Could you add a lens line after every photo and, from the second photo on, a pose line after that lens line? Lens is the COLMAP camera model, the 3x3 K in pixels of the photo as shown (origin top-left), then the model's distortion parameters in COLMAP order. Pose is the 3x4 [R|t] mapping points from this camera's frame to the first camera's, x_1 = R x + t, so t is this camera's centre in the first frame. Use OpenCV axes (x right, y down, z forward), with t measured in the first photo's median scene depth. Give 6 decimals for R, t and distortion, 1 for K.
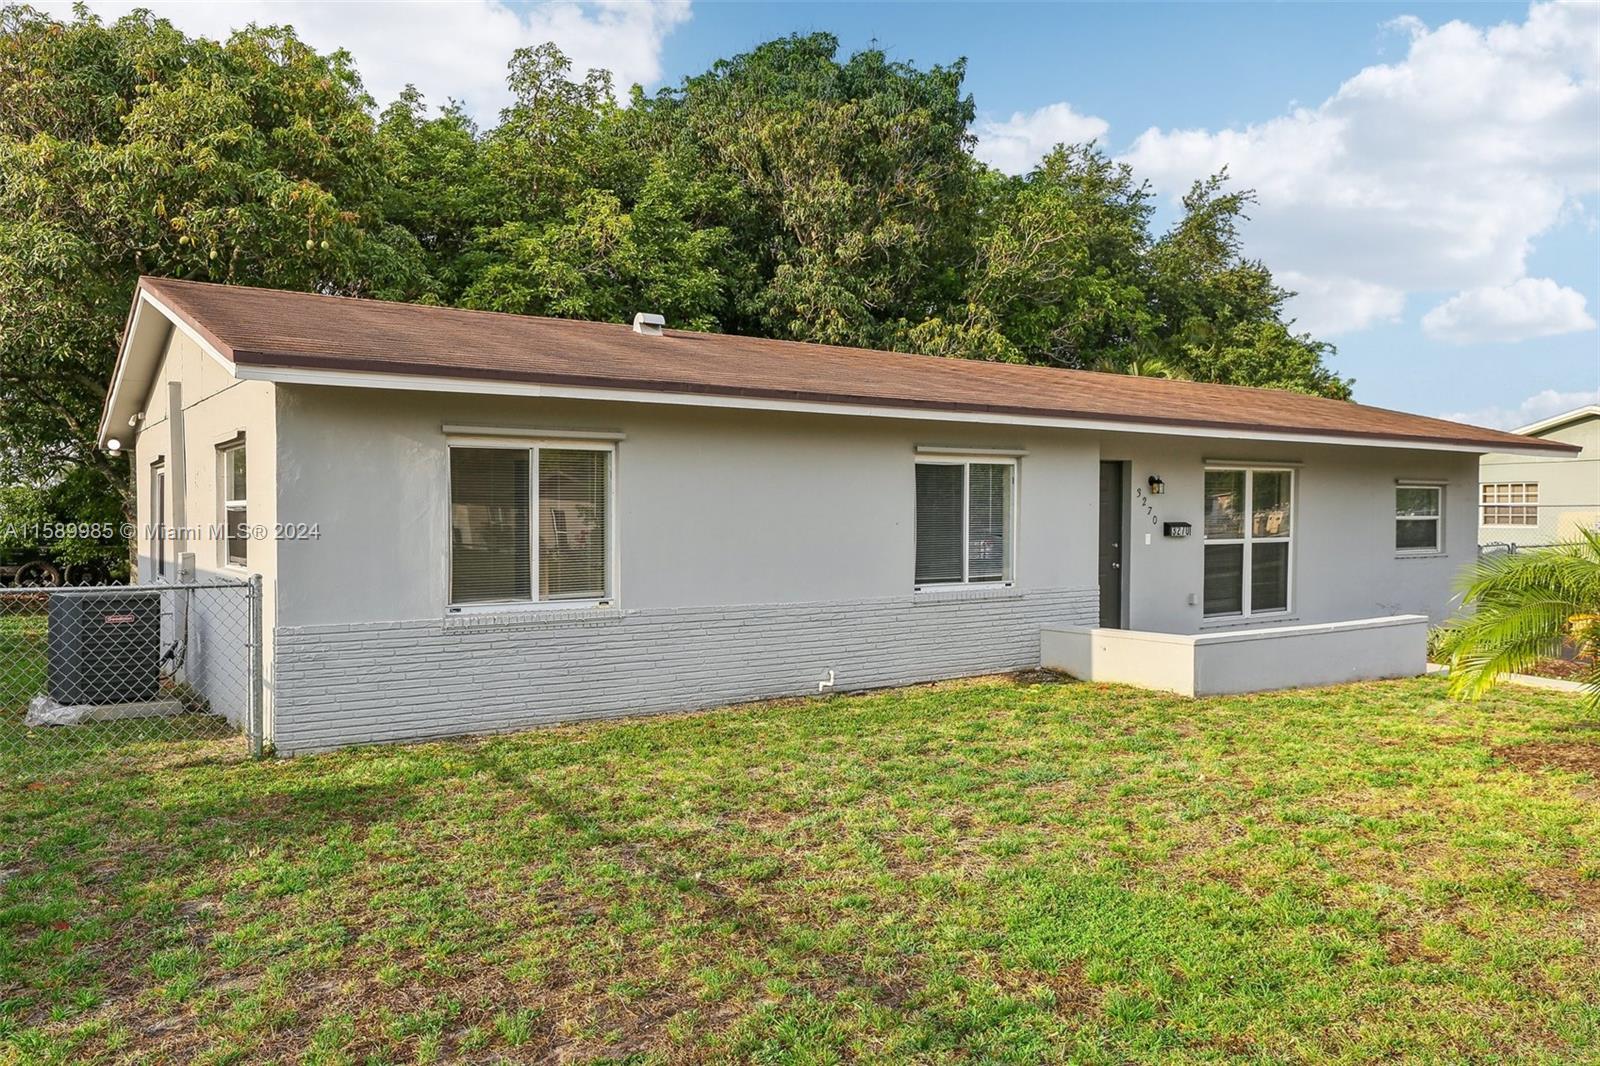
lens RADIAL K [[1213.0, 0, 800.0], [0, 1213.0, 533.0], [0, 0, 1]] dist [0.003070, 0.001601]
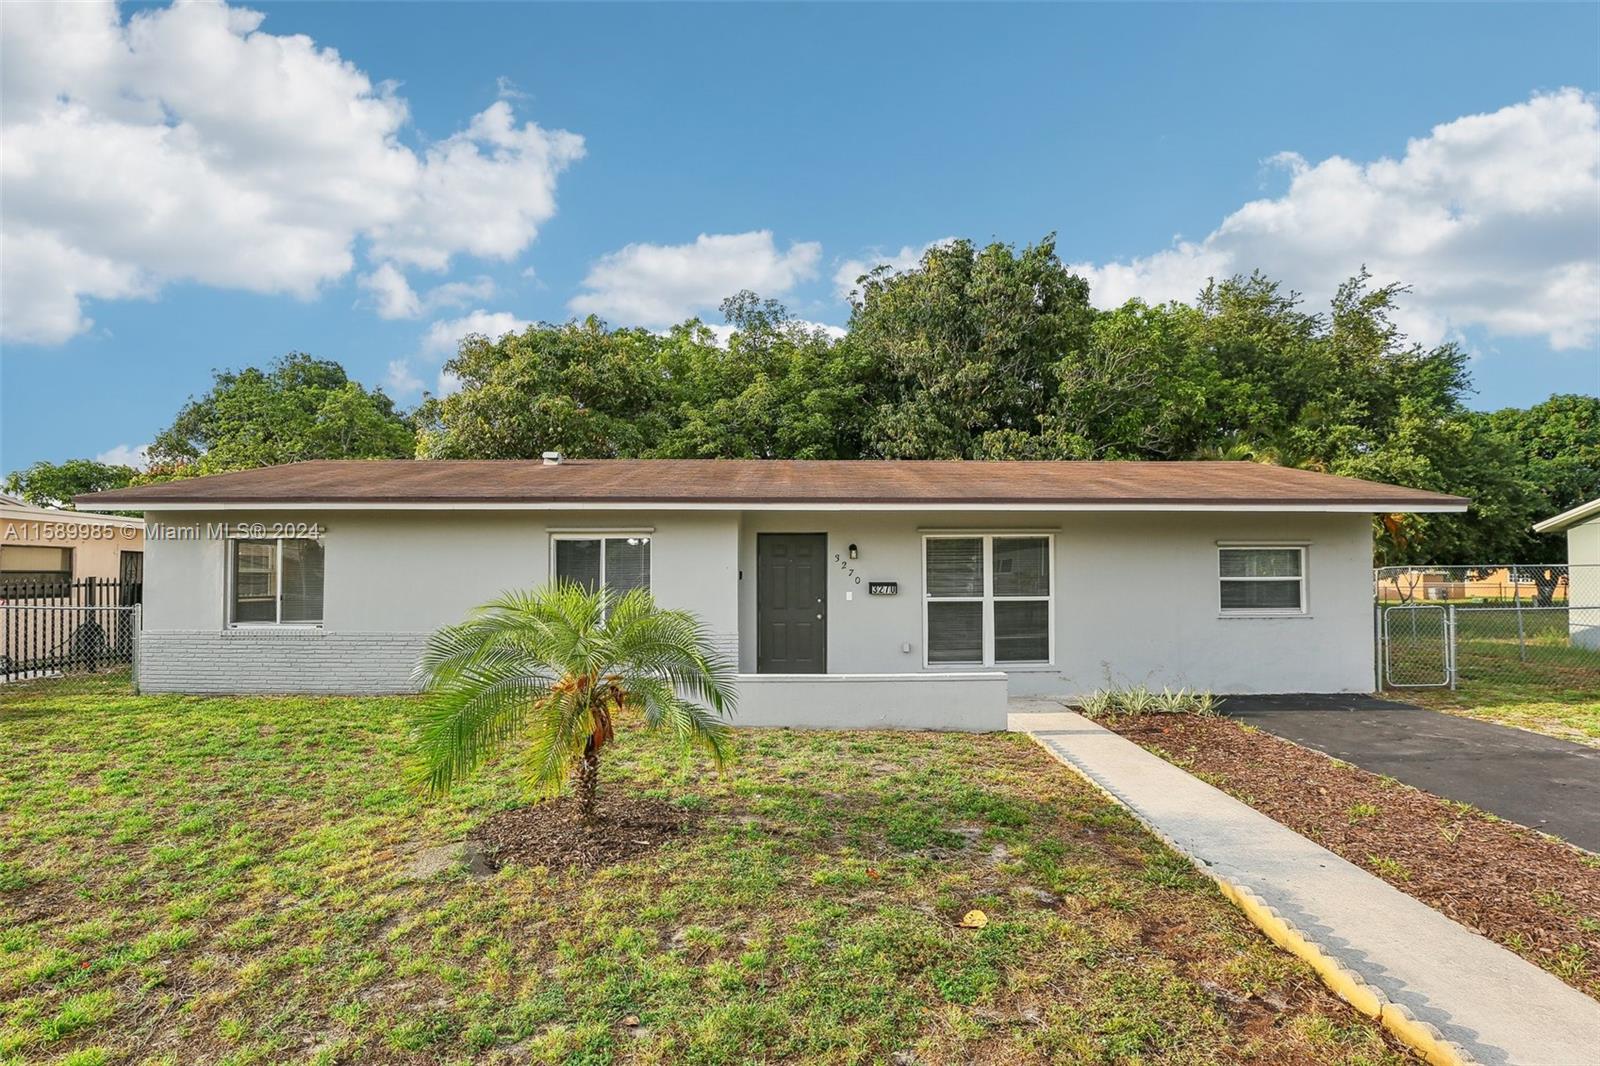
lens RADIAL K [[739.4, 0, 801.5], [0, 739.4, 563.6], [0, 0, 1]] dist [-0.002165, -0.000246]
pose [[0.835728, -0.011743, -0.549019, 0.624232], [-0.007112, 0.999456, -0.032203, -0.003126], [0.549098, 0.030818, 0.835189, 0.333312]]
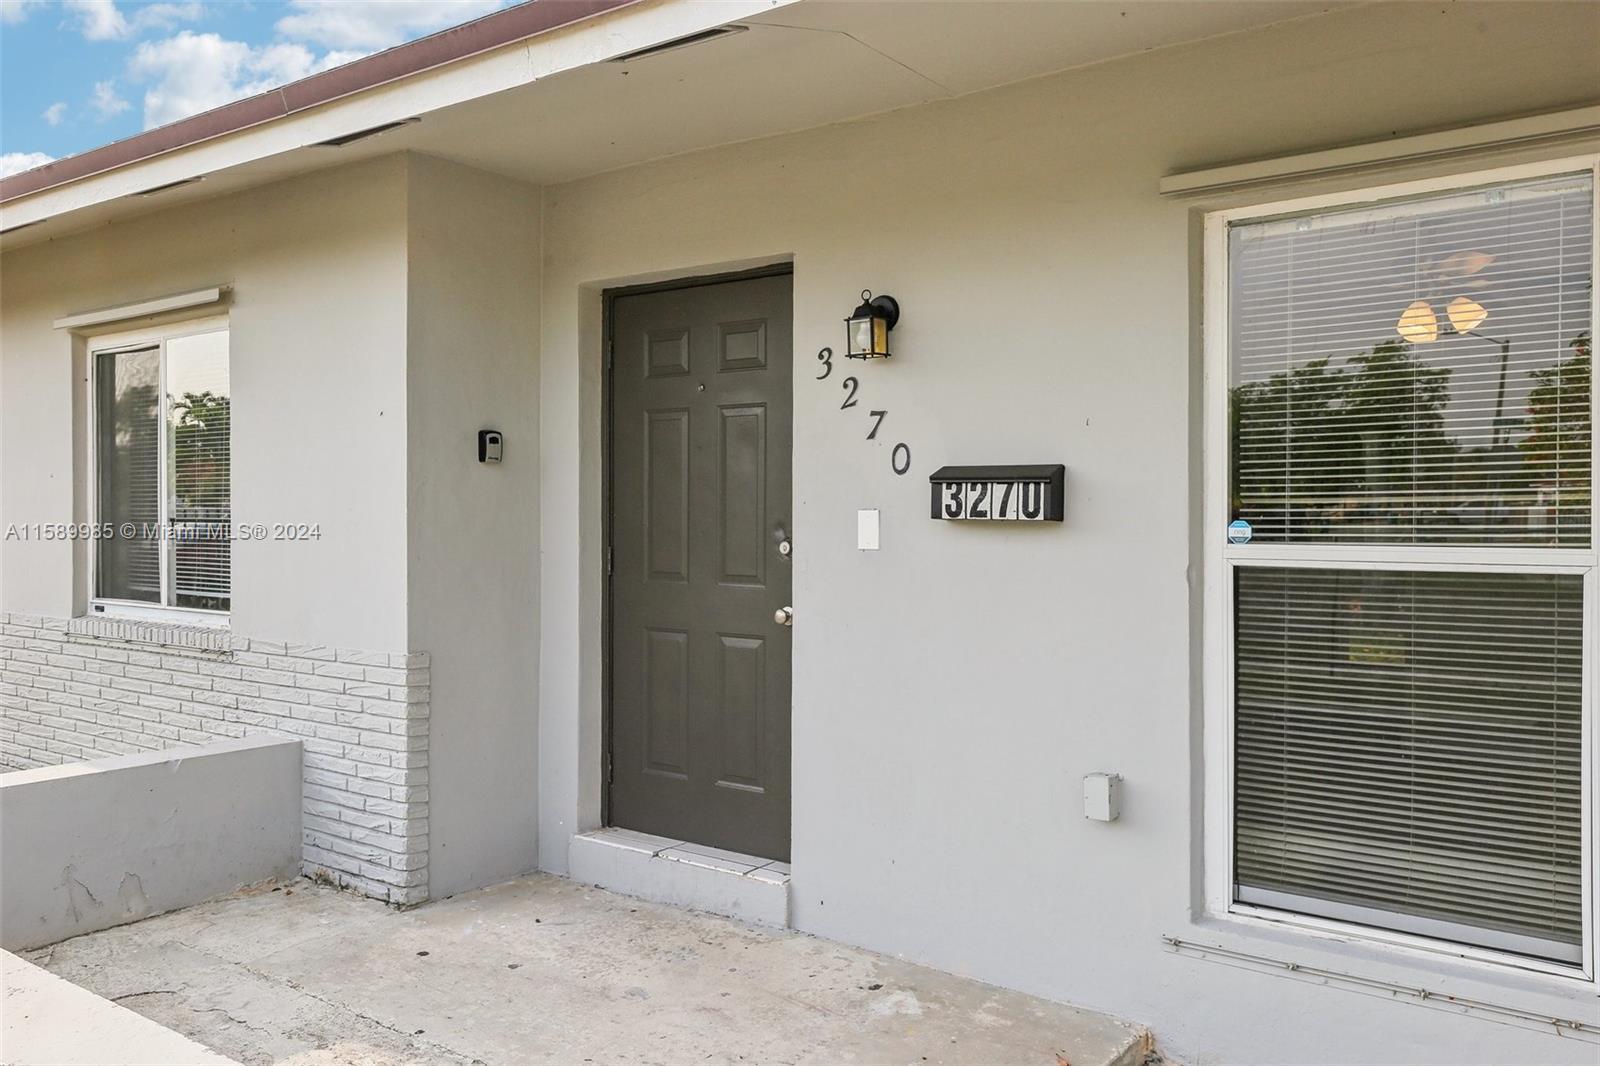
lens RADIAL K [[1295.1, 0, 800.0], [0, 1295.1, 533.0], [0, 0, 1]] dist [0.000861, -0.001254]
pose [[0.309530, 0.012643, -0.950806, 0.532598], [-0.024748, 0.999680, 0.005236, 0.004365], [0.950568, 0.021910, 0.309744, 0.851630]]
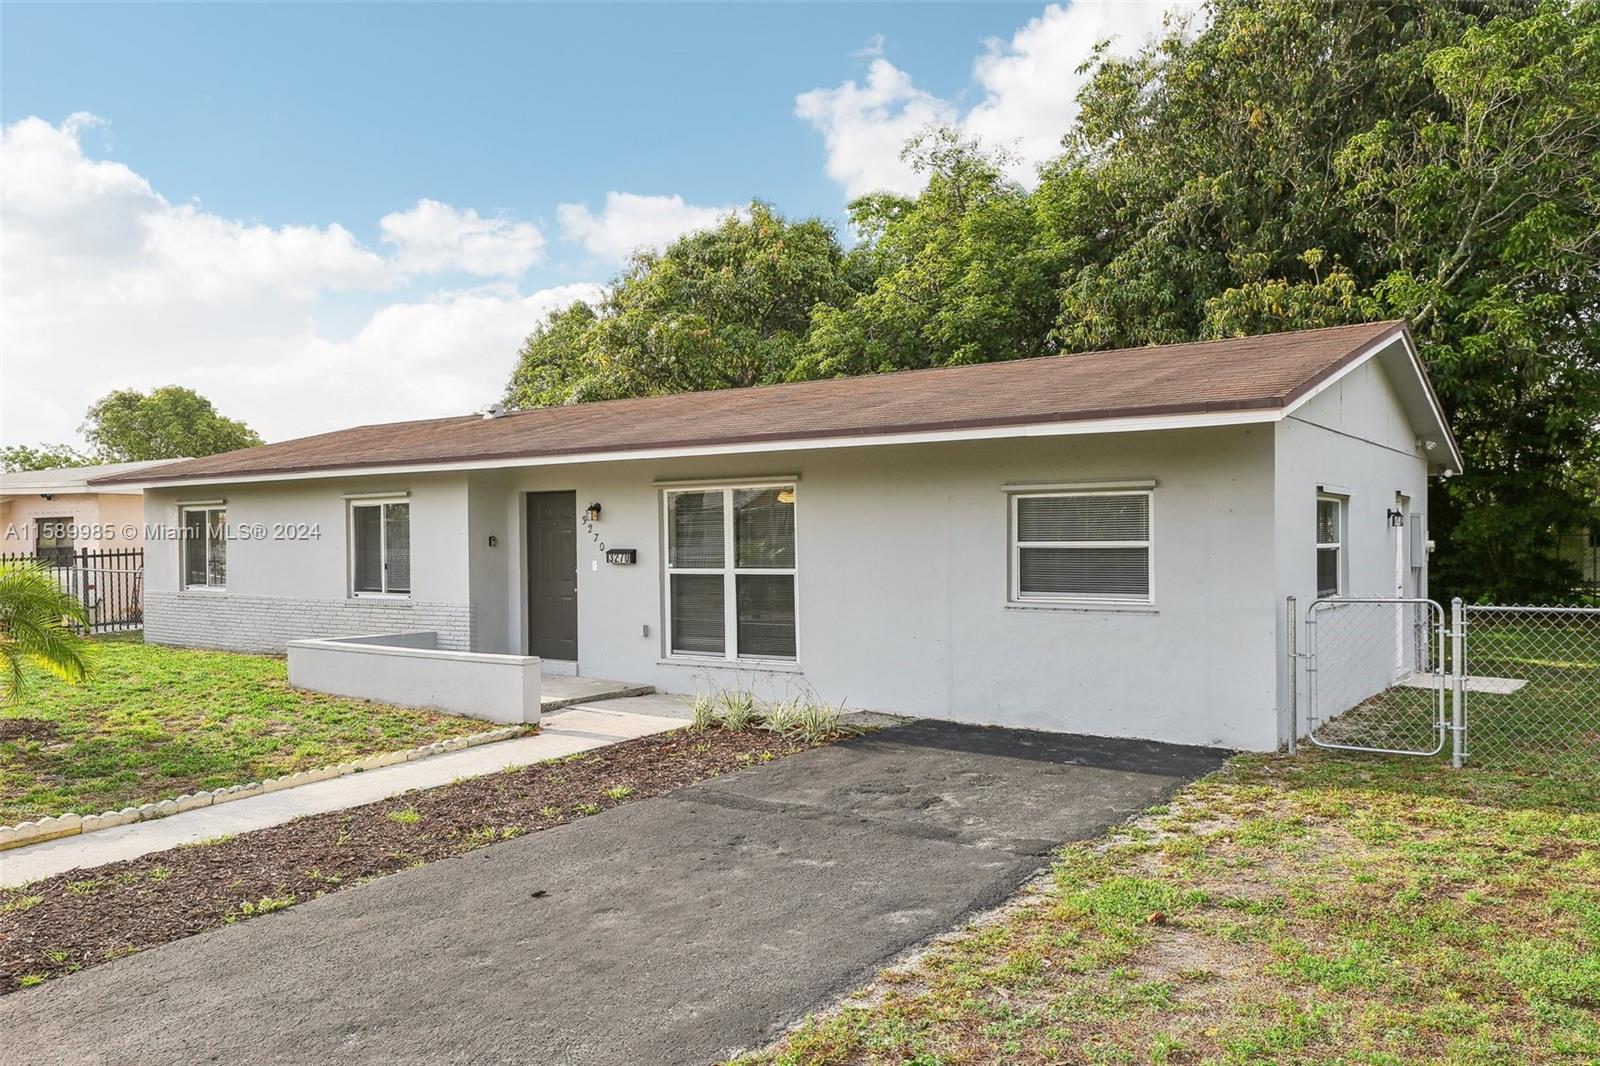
lens RADIAL K [[1213.0, 0, 800.0], [0, 1213.0, 533.0], [0, 0, 1]] dist [0.003070, 0.001601]
pose [[0.319992, -0.008305, -0.947384, 1.241601], [-0.010514, 0.999869, -0.012316, -0.011050], [0.947362, 0.013902, 0.319863, 0.796830]]
